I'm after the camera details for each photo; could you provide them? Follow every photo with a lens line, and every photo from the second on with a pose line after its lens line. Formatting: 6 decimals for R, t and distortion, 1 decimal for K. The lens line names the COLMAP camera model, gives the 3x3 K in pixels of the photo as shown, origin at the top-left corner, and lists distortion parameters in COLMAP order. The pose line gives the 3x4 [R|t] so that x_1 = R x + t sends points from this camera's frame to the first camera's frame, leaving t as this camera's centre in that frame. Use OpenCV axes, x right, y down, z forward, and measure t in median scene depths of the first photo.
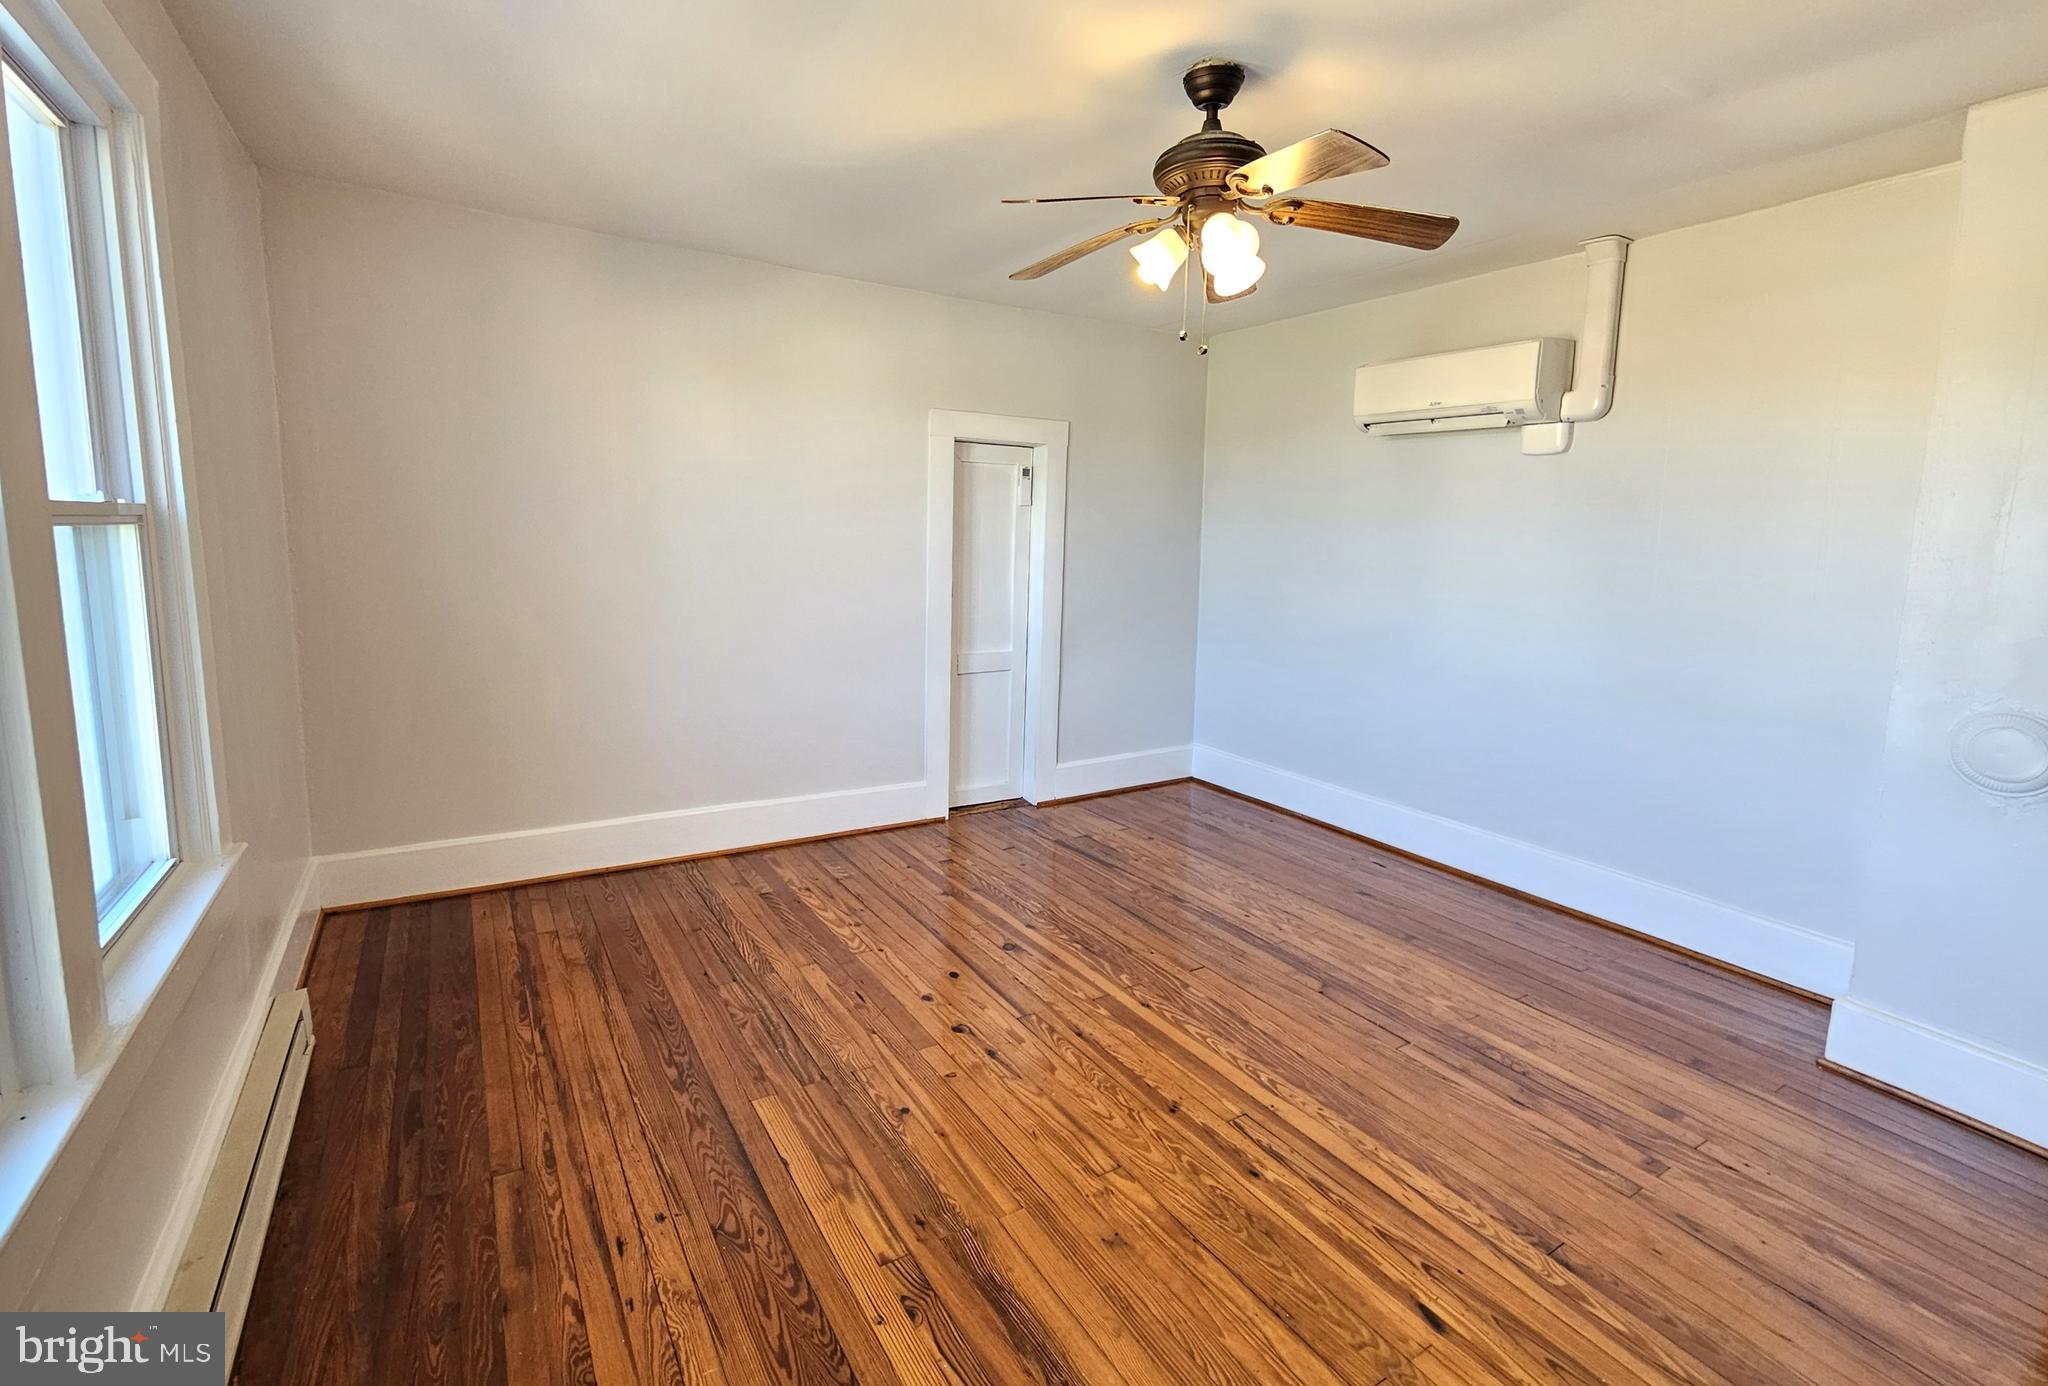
lens RADIAL K [[892.9, 0, 1024.0], [0, 892.9, 693.0], [0, 0, 1]] dist [-0.001188, -0.000290]
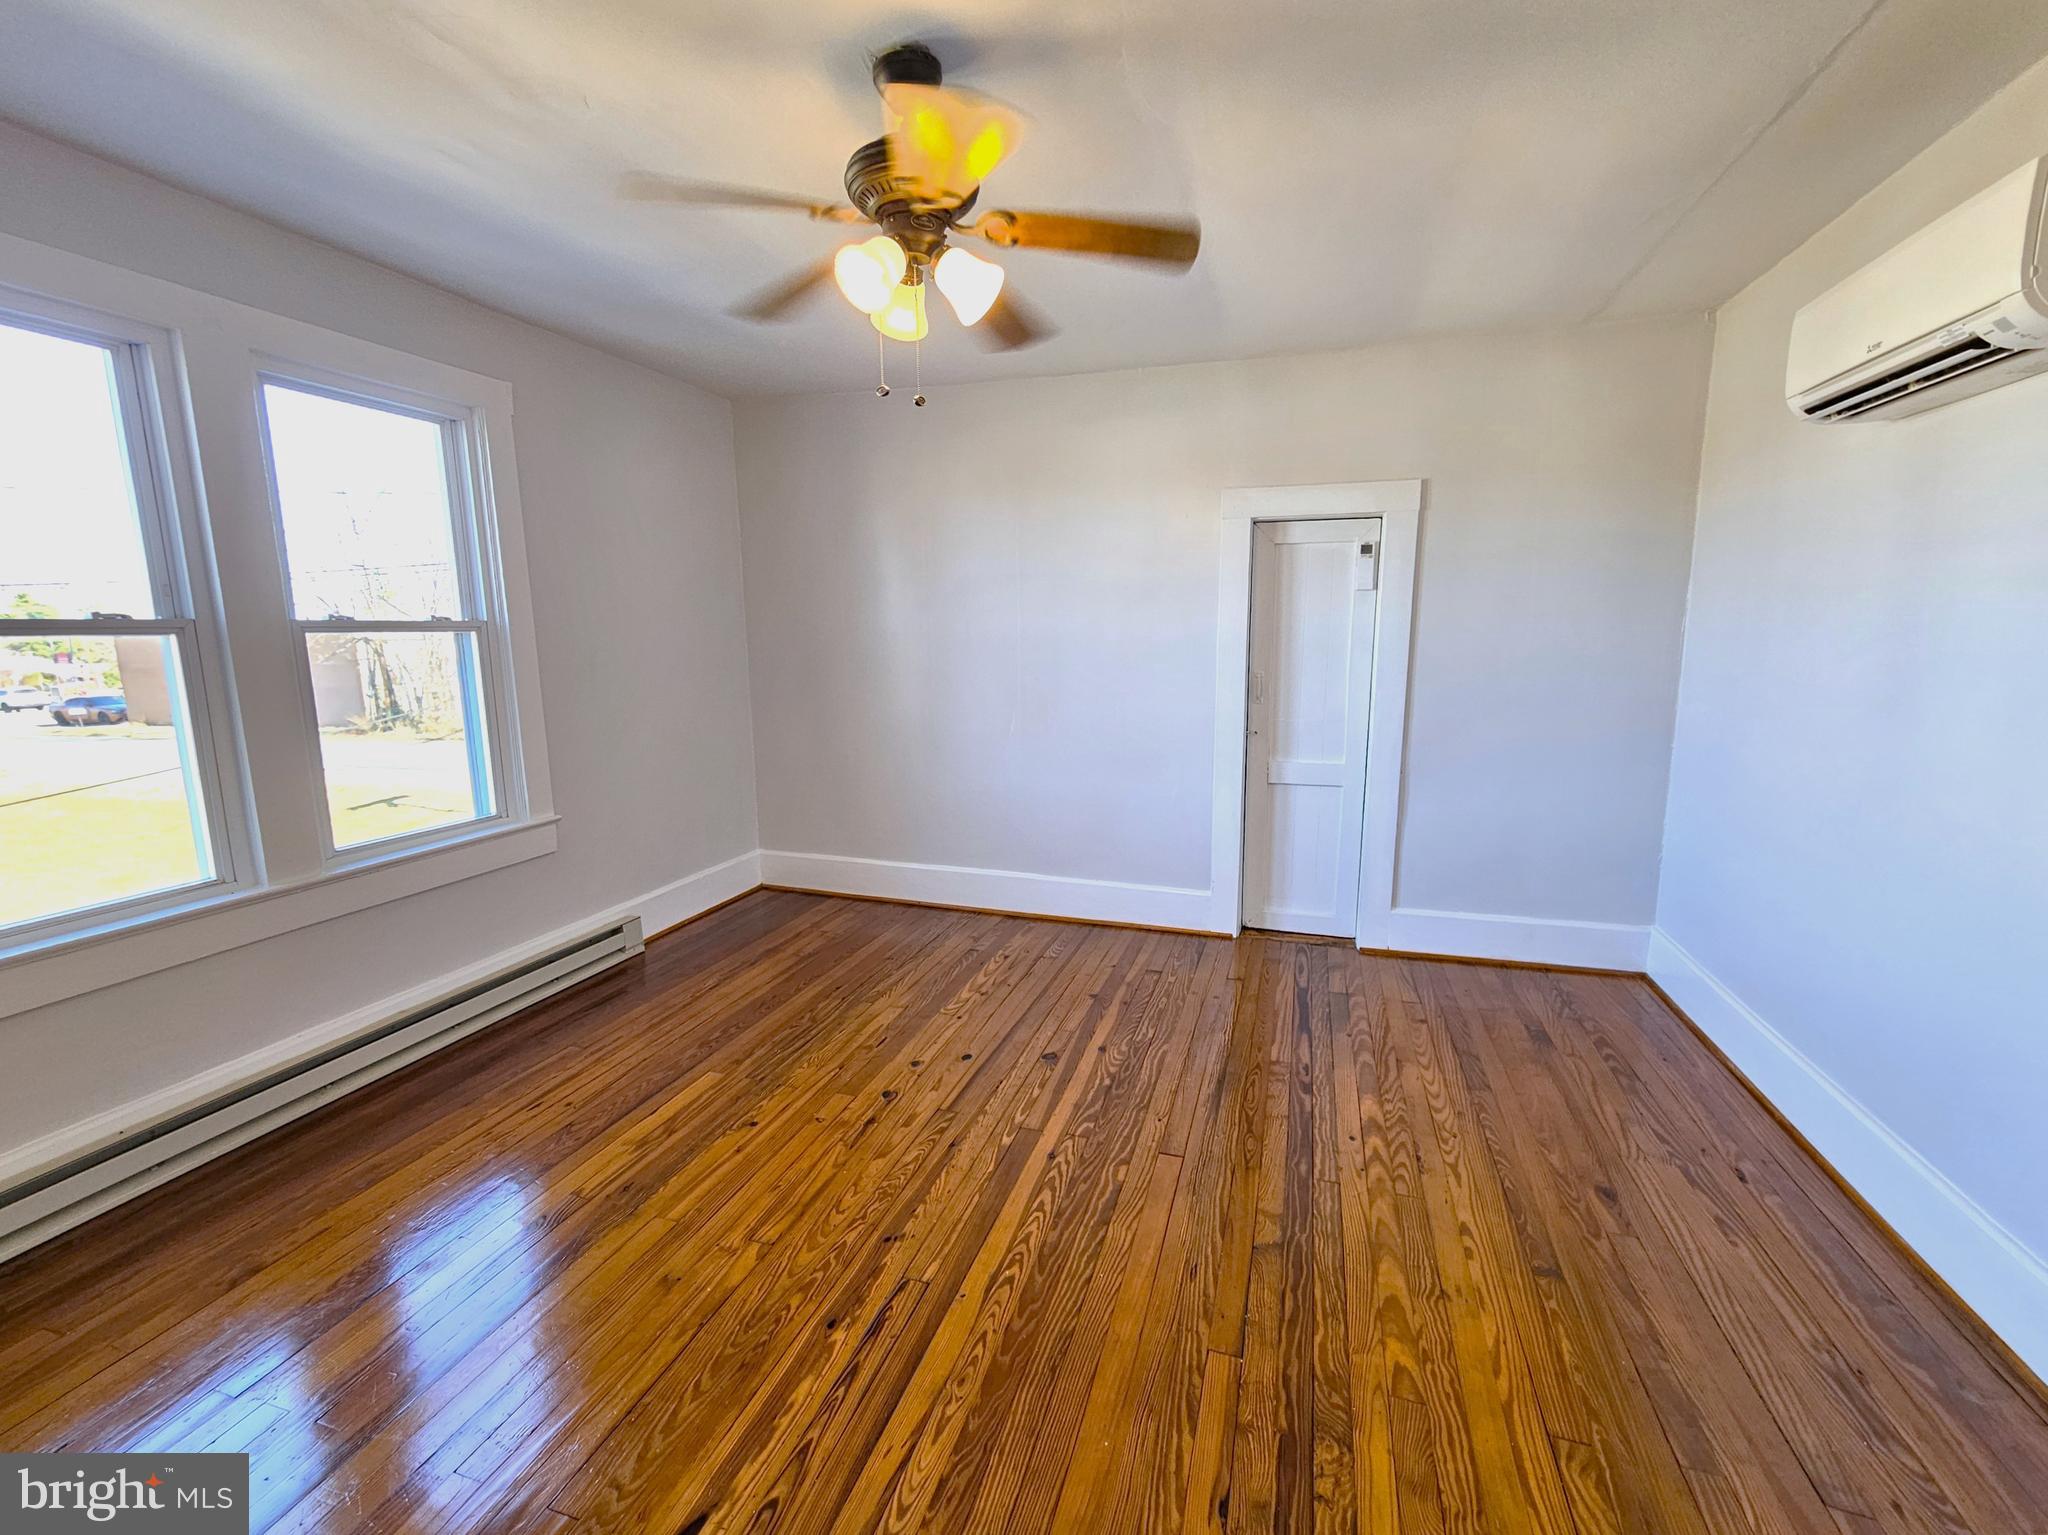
lens RADIAL K [[868.7, 0, 998.3], [0, 868.7, 767.6], [0, 0, 1]] dist [-0.003153, 0.001247]
pose [[0.658708, 0.091929, -0.746762, 0.620800], [-0.114239, 0.993221, 0.021500, -0.037597], [0.743676, 0.071147, 0.664744, 0.320458]]
